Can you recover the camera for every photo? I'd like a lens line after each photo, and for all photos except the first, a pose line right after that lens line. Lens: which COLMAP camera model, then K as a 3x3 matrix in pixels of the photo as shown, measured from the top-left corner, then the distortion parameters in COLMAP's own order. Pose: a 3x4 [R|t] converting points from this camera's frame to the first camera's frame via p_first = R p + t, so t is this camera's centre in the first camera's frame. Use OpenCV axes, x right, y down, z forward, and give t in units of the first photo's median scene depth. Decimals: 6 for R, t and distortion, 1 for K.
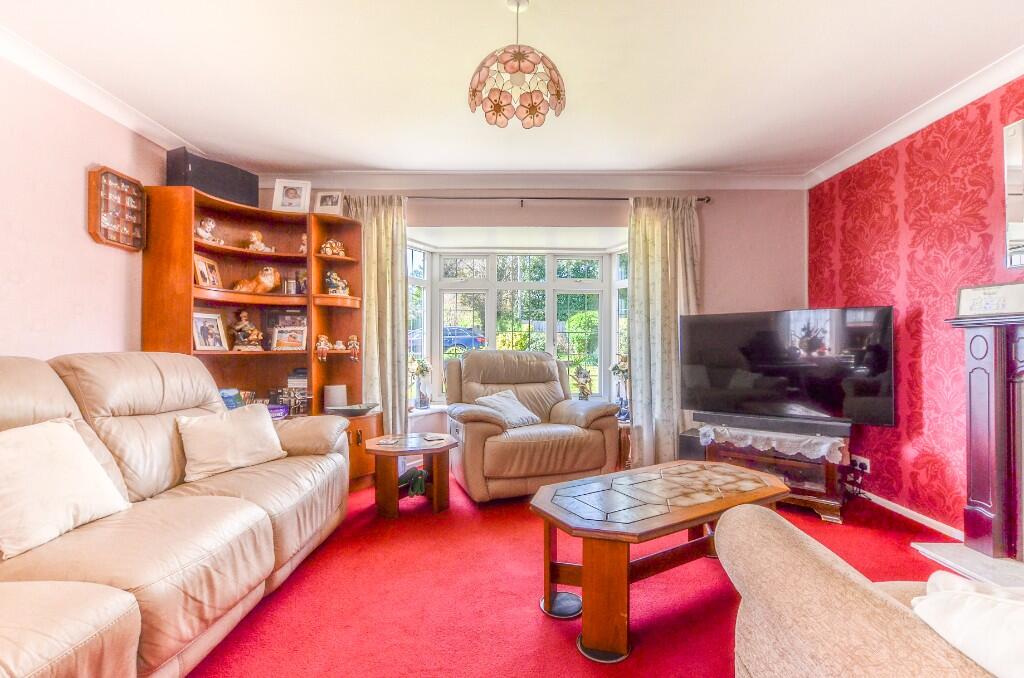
lens RADIAL K [[436.9, 0, 521.1], [0, 436.9, 344.6], [0, 0, 1]] dist [0.001513, 0.000093]
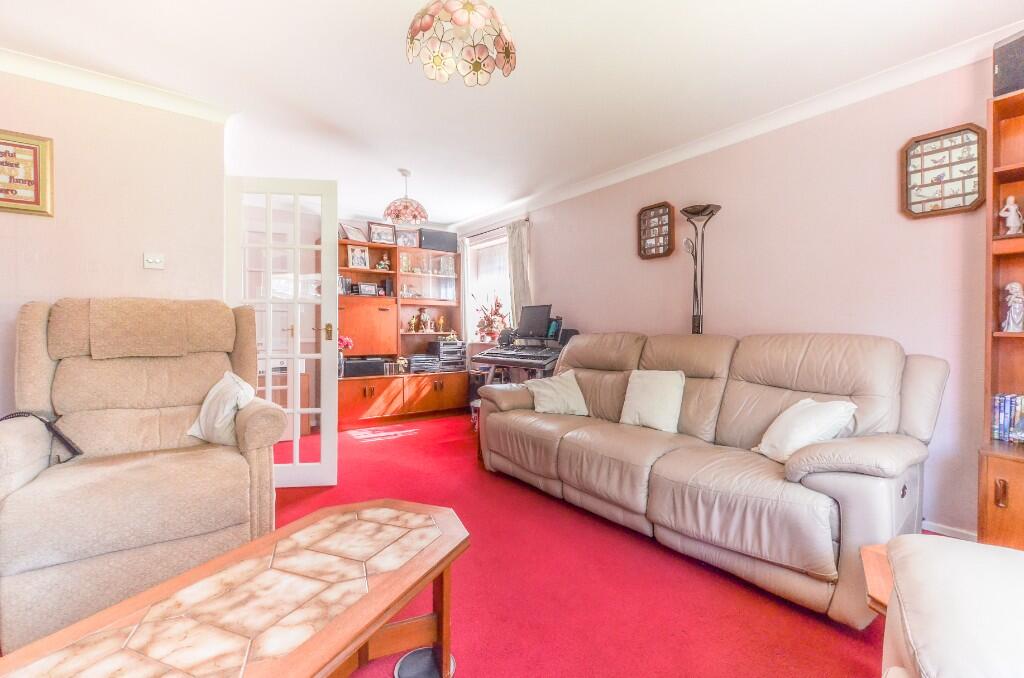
lens RADIAL K [[451.3, 0, 516.0], [0, 451.3, 321.3], [0, 0, 1]] dist [-0.020855, -0.000135]
pose [[-0.803098, -0.010543, -0.595754, 0.235514], [0.008958, 0.999517, -0.029764, 0.011653], [0.595780, -0.029240, -0.802616, 0.934880]]
